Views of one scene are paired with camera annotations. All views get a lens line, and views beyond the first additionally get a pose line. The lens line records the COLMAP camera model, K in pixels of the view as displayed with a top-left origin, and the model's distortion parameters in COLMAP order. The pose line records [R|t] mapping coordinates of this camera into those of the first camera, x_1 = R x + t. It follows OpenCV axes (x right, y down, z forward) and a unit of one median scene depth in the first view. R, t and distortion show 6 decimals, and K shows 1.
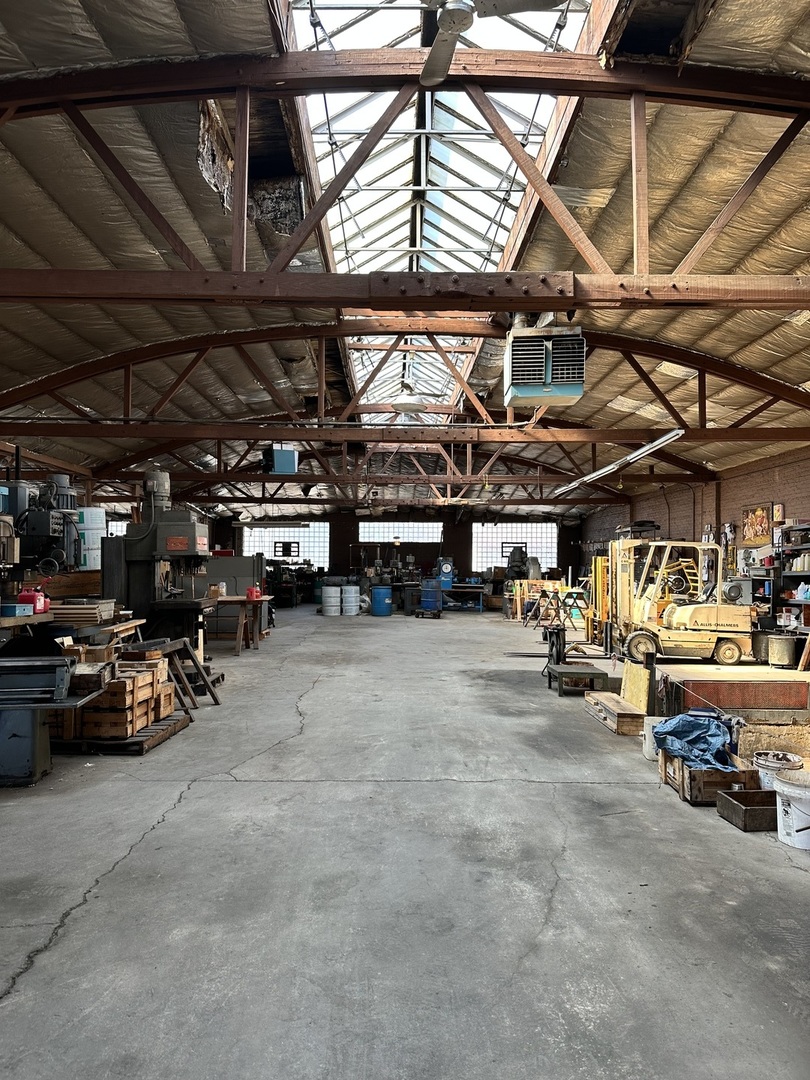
lens RADIAL K [[756.7, 0, 410.2], [0, 756.7, 543.7], [0, 0, 1]] dist [0.013826, -0.019875]
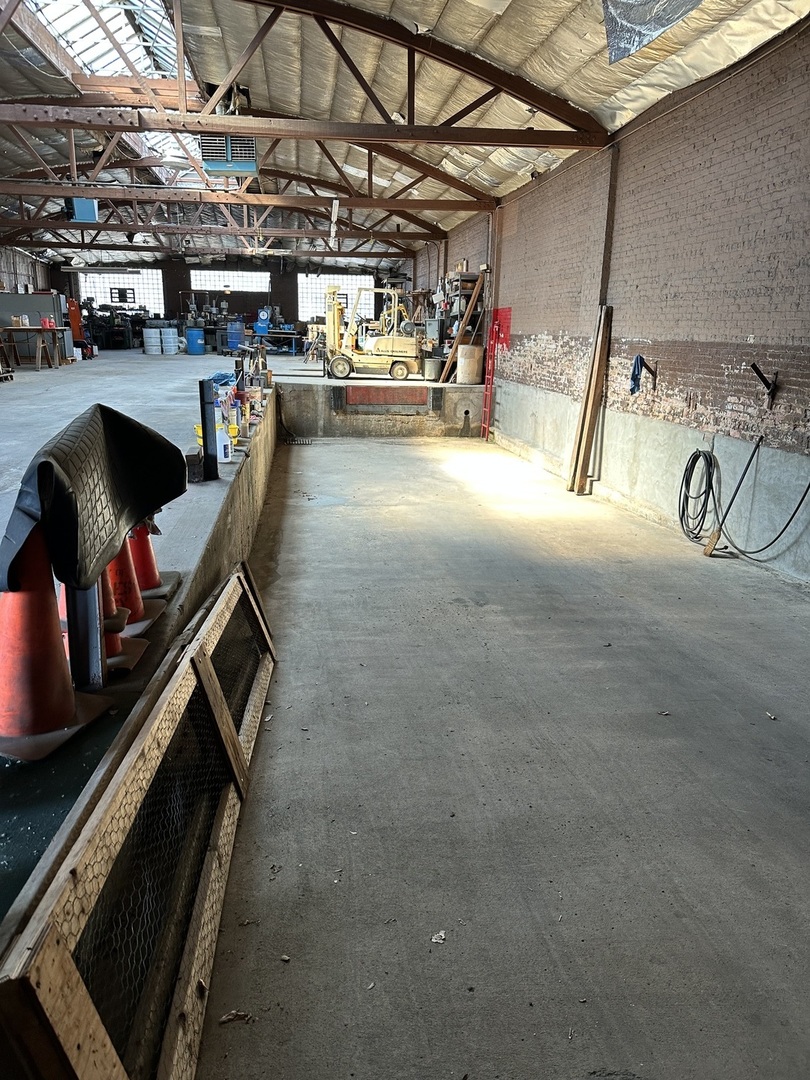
lens RADIAL K [[756.7, 0, 399.4], [0, 756.7, 542.8], [0, 0, 1]] dist [0.013826, -0.019875]
pose [[0.993584, -0.016401, 0.111898, 0.103111], [-0.018461, 0.952637, 0.303548, 0.008010], [-0.111576, -0.303667, 0.946223, -0.173434]]
